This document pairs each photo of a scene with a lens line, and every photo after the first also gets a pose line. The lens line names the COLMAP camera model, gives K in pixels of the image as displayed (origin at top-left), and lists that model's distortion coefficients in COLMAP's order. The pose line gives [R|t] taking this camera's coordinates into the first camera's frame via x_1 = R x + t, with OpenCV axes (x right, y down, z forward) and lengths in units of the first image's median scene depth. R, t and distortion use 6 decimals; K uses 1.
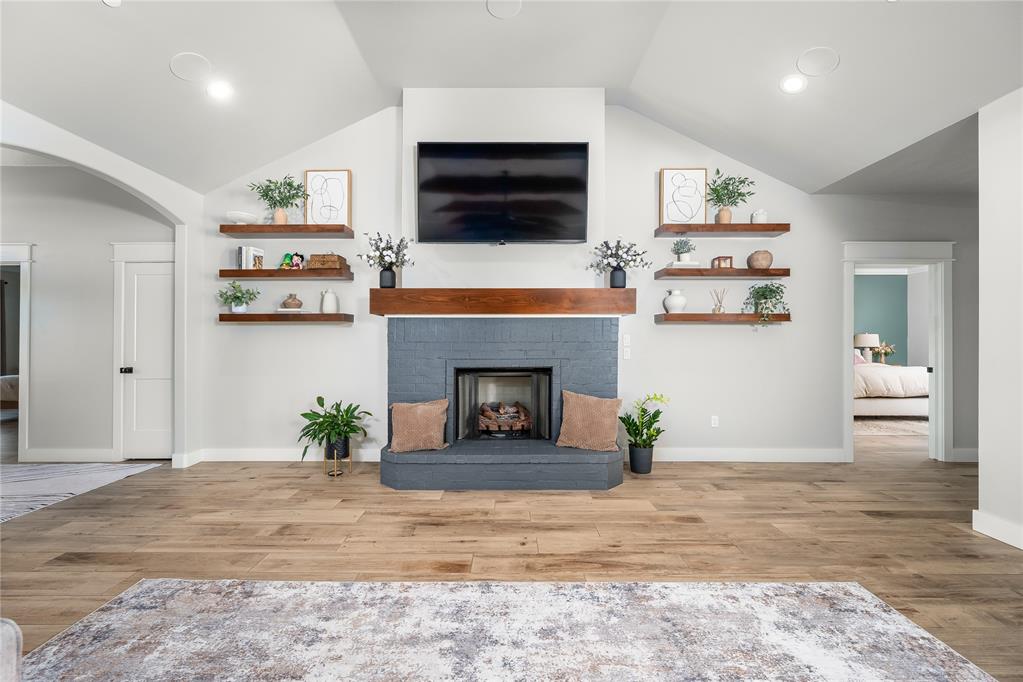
lens RADIAL K [[406.5, 0, 508.7], [0, 406.5, 344.0], [0, 0, 1]] dist [0.003096, 0.000991]
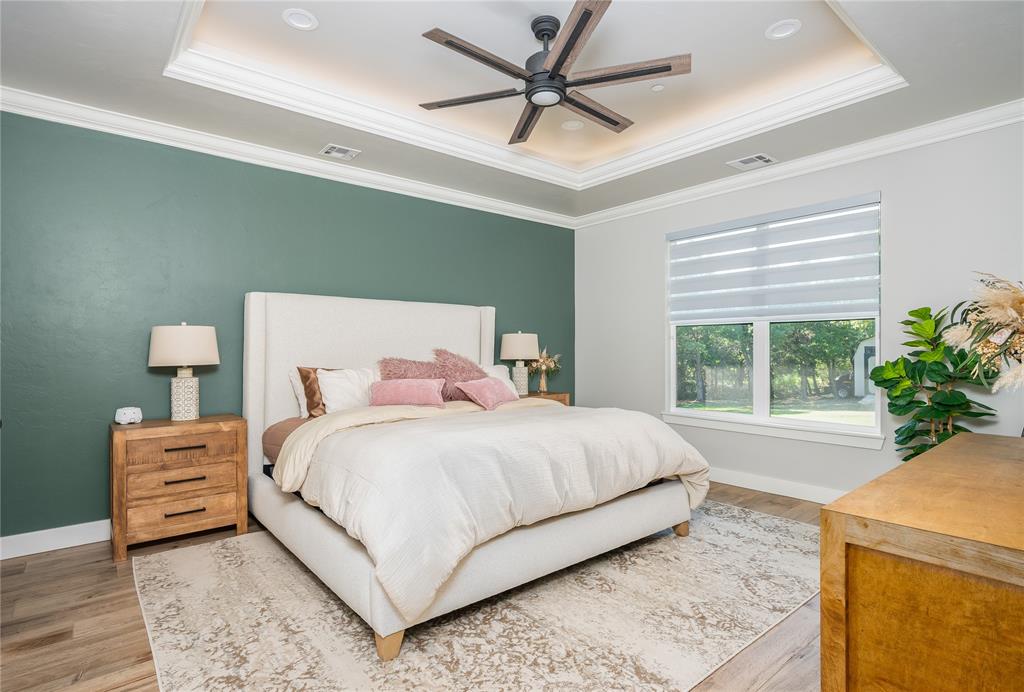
lens RADIAL K [[520.4, 0, 510.0], [0, 520.4, 354.6], [0, 0, 1]] dist [-0.003770, 0.000070]
pose [[0.769120, -0.003751, 0.639093, 0.478672], [-0.003331, 0.999946, 0.009877, -0.004506], [-0.639096, -0.009725, 0.769066, 0.536723]]
